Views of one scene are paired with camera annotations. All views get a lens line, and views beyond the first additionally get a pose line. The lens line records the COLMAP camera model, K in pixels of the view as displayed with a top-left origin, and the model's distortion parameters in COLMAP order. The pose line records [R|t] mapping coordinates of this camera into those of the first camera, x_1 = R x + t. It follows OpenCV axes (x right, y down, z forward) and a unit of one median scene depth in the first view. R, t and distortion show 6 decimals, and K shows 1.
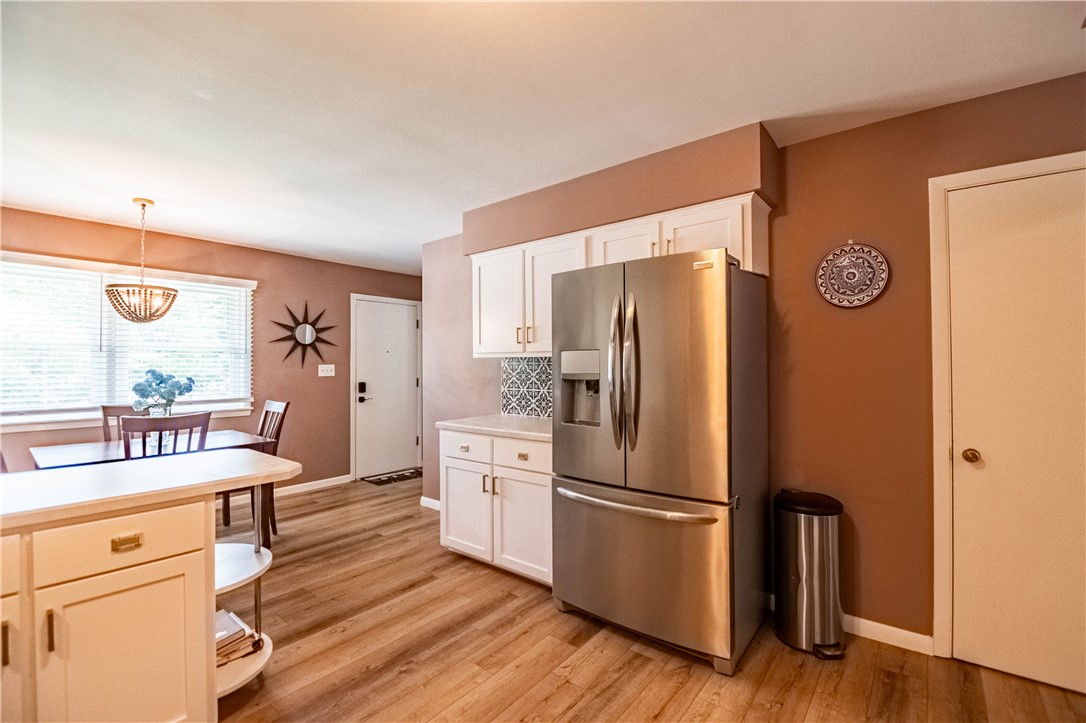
lens RADIAL K [[470.8, 0, 550.7], [0, 470.8, 355.6], [0, 0, 1]] dist [-0.004107, -0.002291]
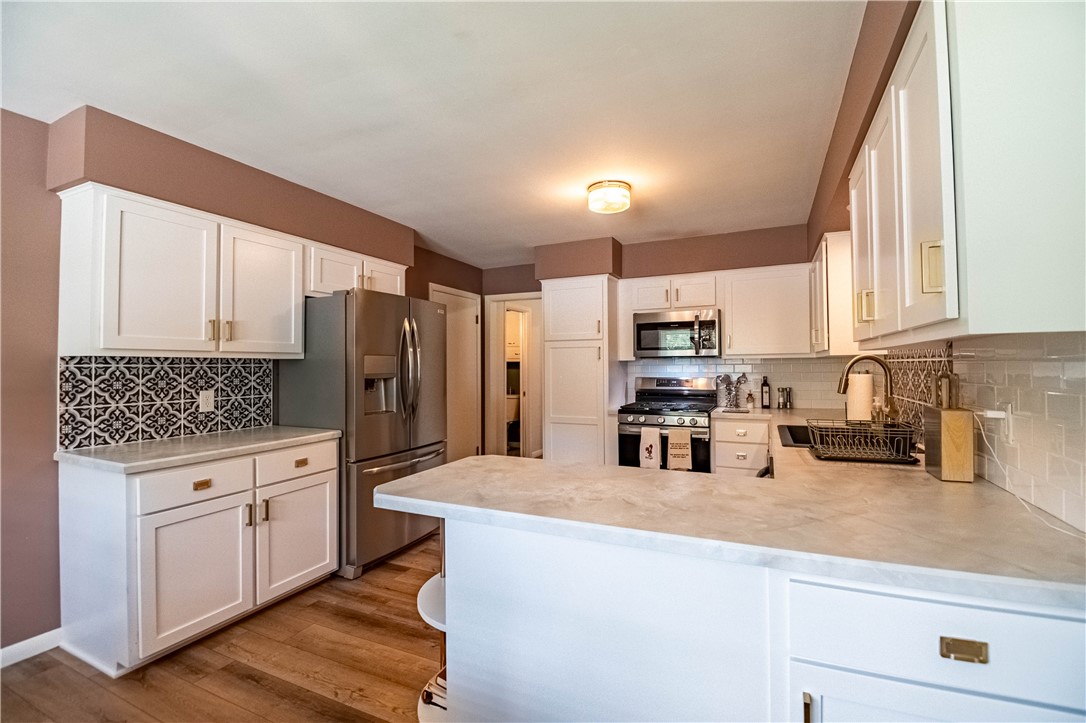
lens RADIAL K [[470.8, 0, 548.2], [0, 470.8, 363.1], [0, 0, 1]] dist [-0.004107, -0.002291]
pose [[-0.235693, 0.012052, 0.971753, -1.060103], [-0.013182, 0.999791, -0.015597, 0.018906], [-0.971738, -0.016486, -0.235485, 0.708828]]
